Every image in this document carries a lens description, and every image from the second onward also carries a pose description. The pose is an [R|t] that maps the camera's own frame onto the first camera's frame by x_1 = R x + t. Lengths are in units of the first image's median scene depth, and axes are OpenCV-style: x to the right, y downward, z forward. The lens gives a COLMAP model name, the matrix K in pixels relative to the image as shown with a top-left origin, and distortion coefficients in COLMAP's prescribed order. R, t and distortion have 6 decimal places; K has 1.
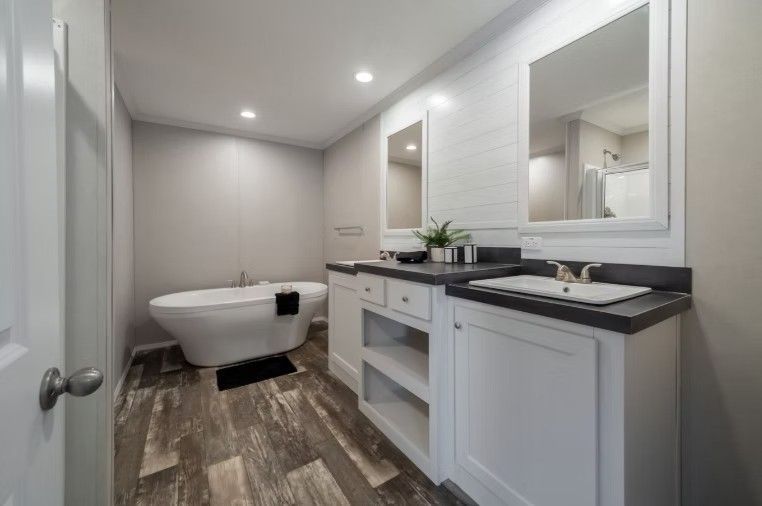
lens RADIAL K [[314.3, 0, 389.3], [0, 314.3, 235.1], [0, 0, 1]] dist [0.008326, 0.000218]
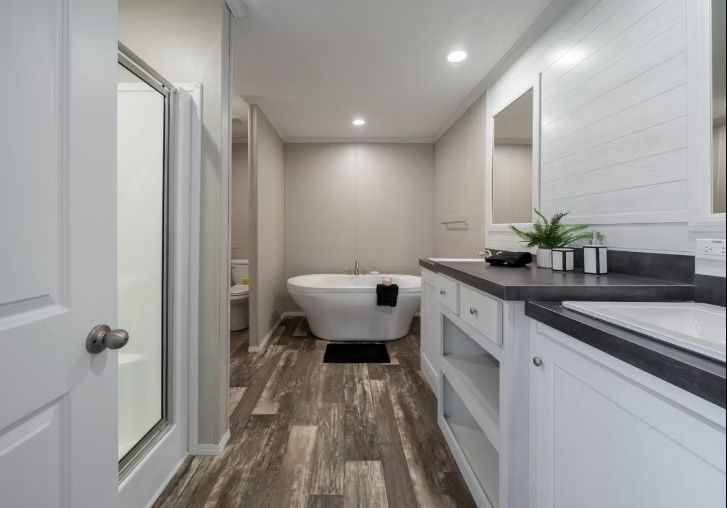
lens RADIAL K [[299.6, 0, 340.4], [0, 299.6, 224.9], [0, 0, 1]] dist [0.002414, -0.002153]
pose [[0.825560, 0.000700, -0.564314, 0.158774], [-0.007161, 0.999932, -0.009236, -0.007848], [0.564269, 0.011667, 0.825509, 0.126776]]
